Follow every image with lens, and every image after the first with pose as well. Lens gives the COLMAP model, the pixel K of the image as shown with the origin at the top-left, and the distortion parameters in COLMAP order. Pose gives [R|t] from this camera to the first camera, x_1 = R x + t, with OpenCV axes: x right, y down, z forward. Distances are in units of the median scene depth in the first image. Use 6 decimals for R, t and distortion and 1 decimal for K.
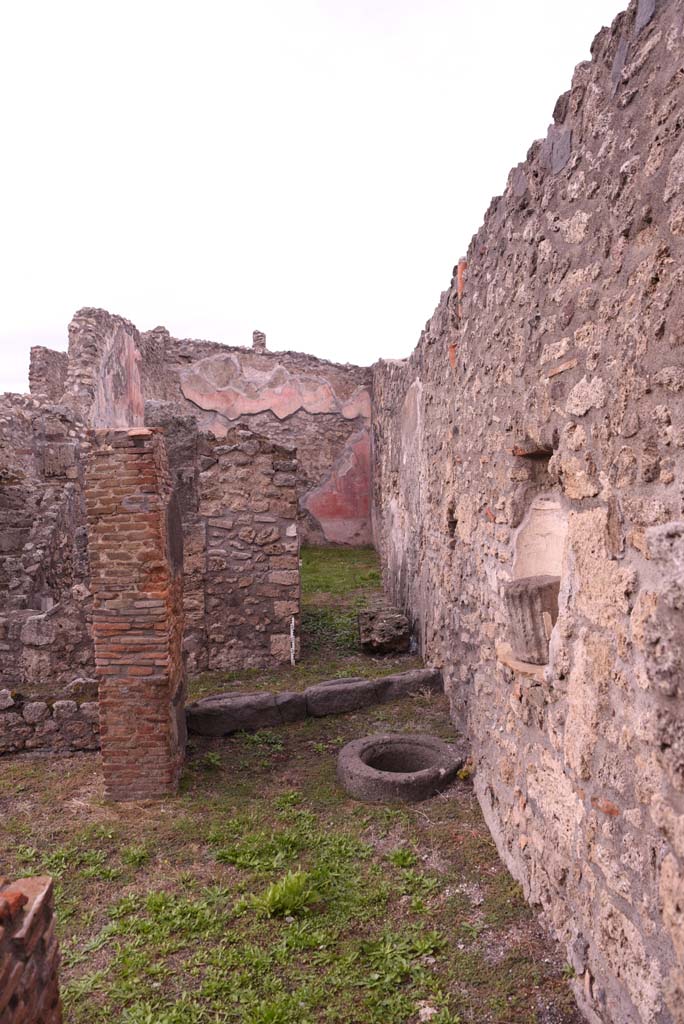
lens RADIAL K [[696.2, 0, 339.1], [0, 696.2, 510.9], [0, 0, 1]] dist [-0.132929, 0.094019]
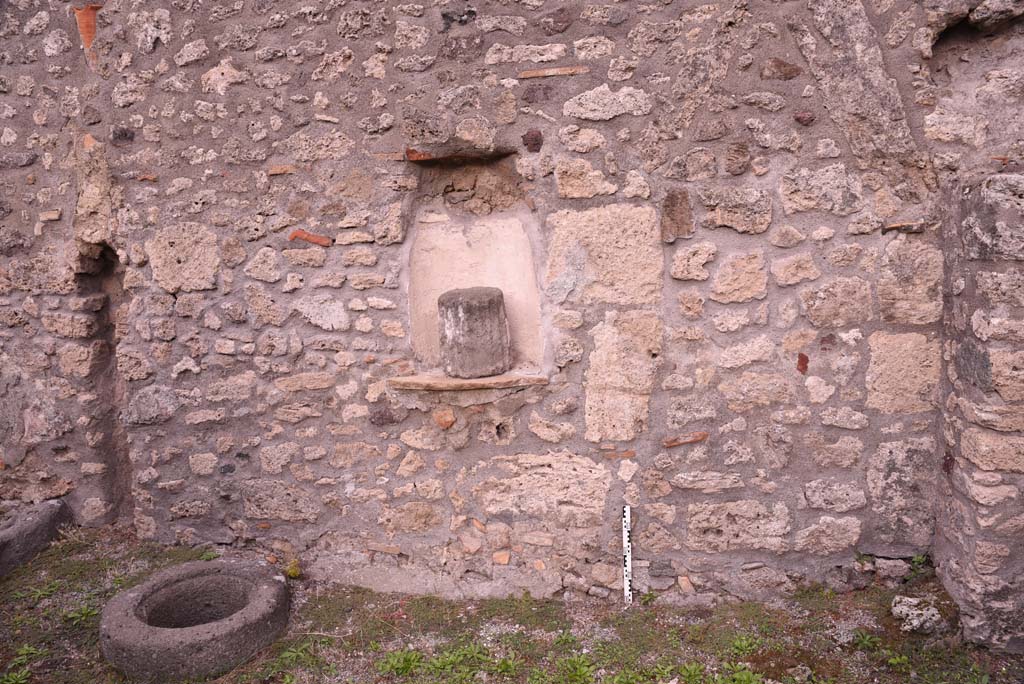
lens RADIAL K [[696.2, 0, 509.5], [0, 696.2, 348.1], [0, 0, 1]] dist [-0.132929, 0.094019]
pose [[0.228487, -0.132947, 0.964427, -0.503674], [0.070911, 0.990273, 0.119710, 0.051860], [-0.970961, 0.041037, 0.235692, 0.568694]]
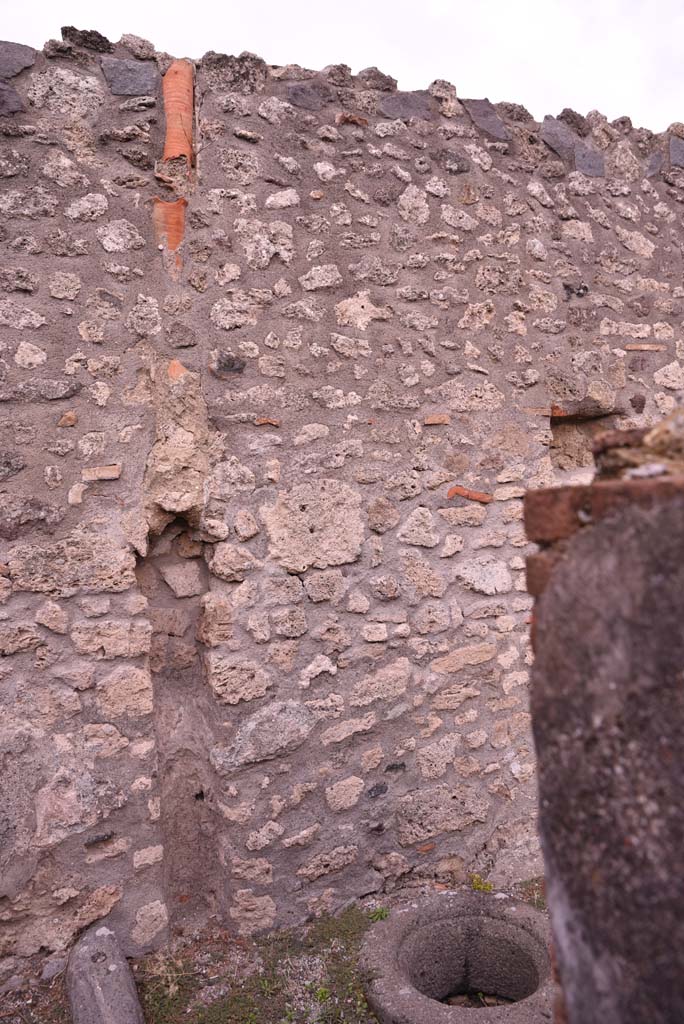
lens RADIAL K [[696.2, 0, 340.9], [0, 696.2, 506.7], [0, 0, 1]] dist [-0.132929, 0.094019]
pose [[-0.351765, 0.047177, 0.934899, -0.407883], [0.133423, 0.991059, 0.000191, 0.000230], [-0.926531, 0.124804, -0.354914, 1.339702]]
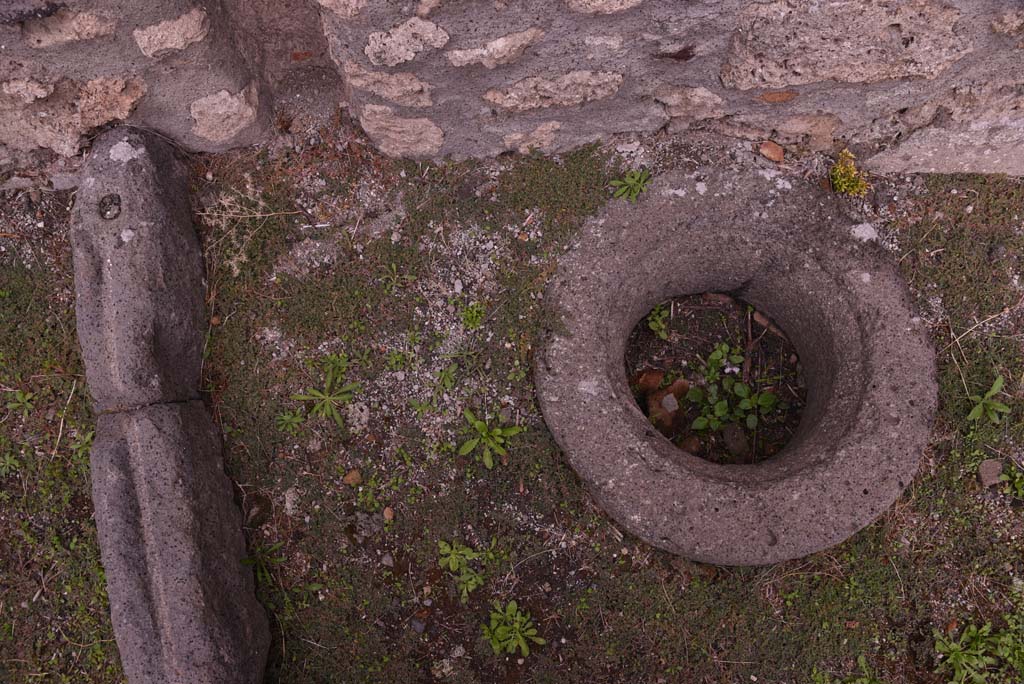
lens RADIAL K [[696.2, 0, 504.7], [0, 696.2, 350.7], [0, 0, 1]] dist [-0.132929, 0.094019]
pose [[0.003477, -0.964381, 0.264494, 0.006019], [0.125710, 0.262819, 0.956621, 0.062262], [-0.992061, 0.029923, 0.122146, 1.156234]]
